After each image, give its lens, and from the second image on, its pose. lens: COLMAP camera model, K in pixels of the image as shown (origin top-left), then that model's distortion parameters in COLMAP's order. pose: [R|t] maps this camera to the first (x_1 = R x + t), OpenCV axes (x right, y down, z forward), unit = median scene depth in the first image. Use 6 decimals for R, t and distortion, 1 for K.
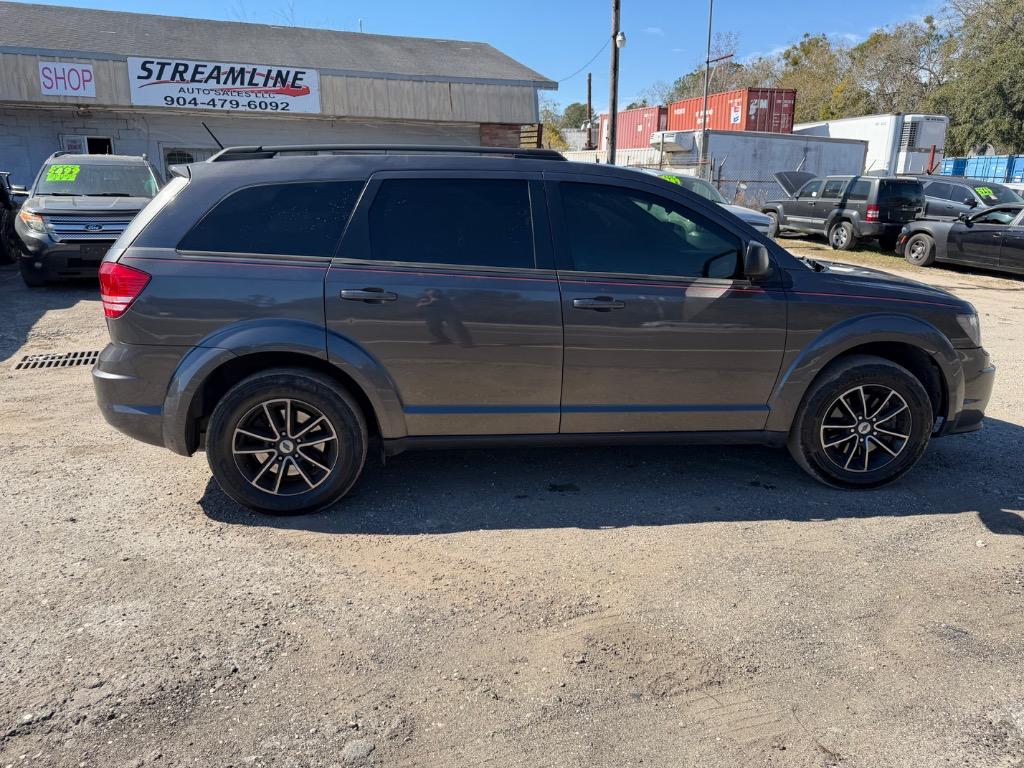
lens RADIAL K [[723.2, 0, 512.0], [0, 723.2, 384.0], [0, 0, 1]] dist [0.002537, -0.001610]
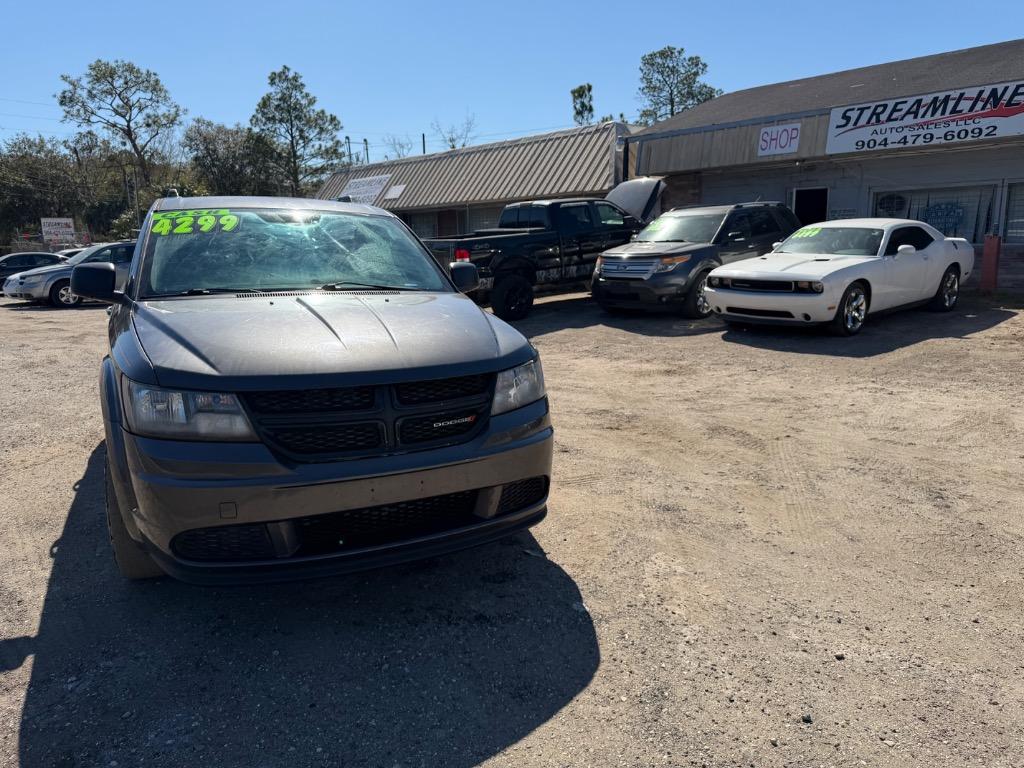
lens RADIAL K [[733.0, 0, 512.0], [0, 733.0, 384.0], [0, 0, 1]] dist [0.009491, -0.013482]
pose [[0.328000, 0.162955, -0.930517, 0.343950], [-0.228845, 0.969377, 0.089094, -0.057662], [0.916540, 0.183721, 0.355247, 0.270094]]
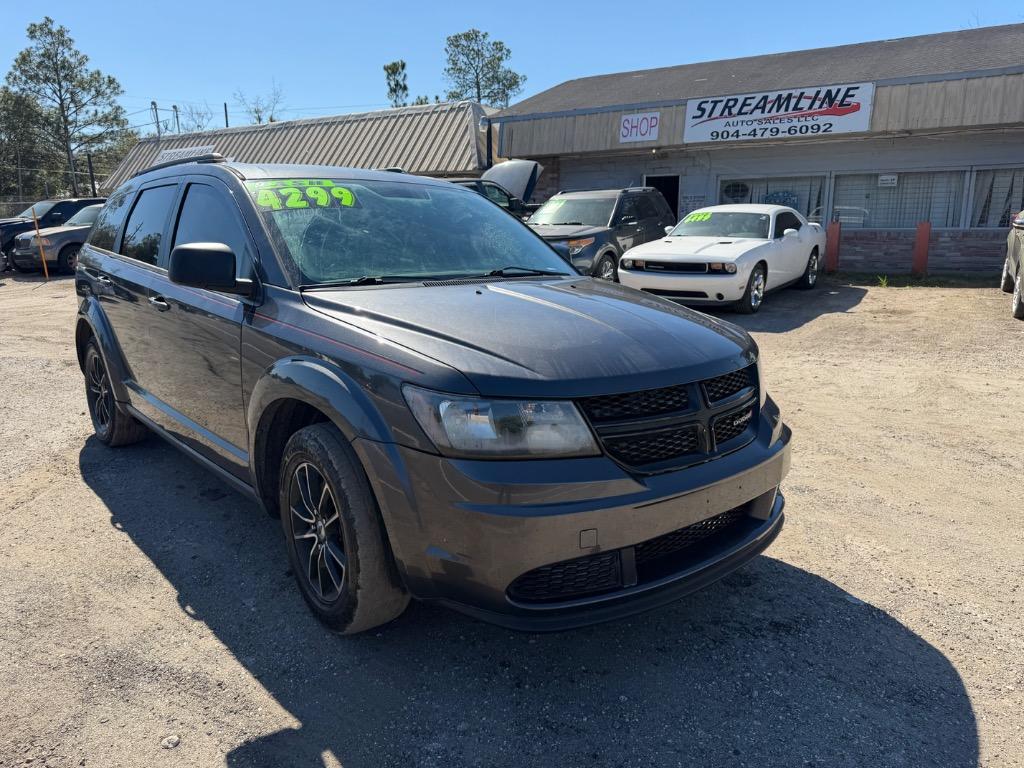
lens RADIAL K [[730.4, 0, 517.7], [0, 730.4, 382.8], [0, 0, 1]] dist [0.009849, -0.014463]
pose [[0.572375, 0.162034, -0.803823, 0.275443], [-0.202677, 0.977822, 0.052790, -0.035516], [0.794550, 0.132701, 0.592521, 0.182159]]
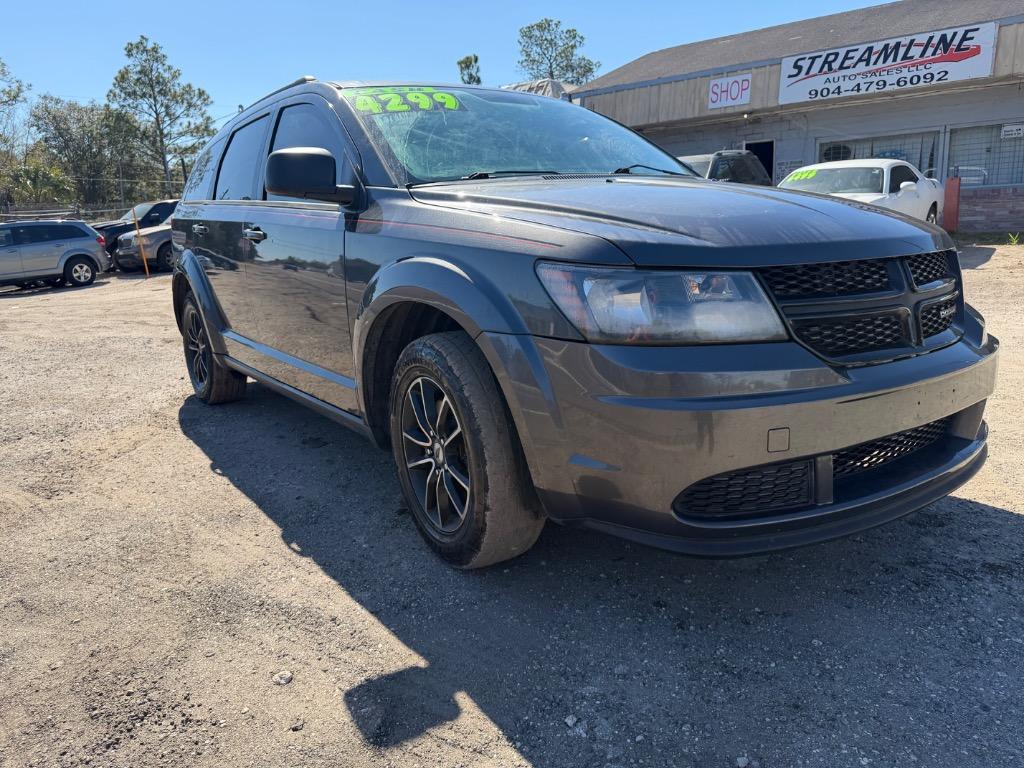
lens RADIAL K [[733.0, 0, 512.0], [0, 733.0, 384.0], [0, 0, 1]] dist [0.009491, -0.013482]
pose [[0.479785, 0.157893, -0.863062, 0.252787], [-0.175269, 0.981095, 0.082053, -0.012943], [0.859702, 0.111900, 0.498389, 0.187754]]
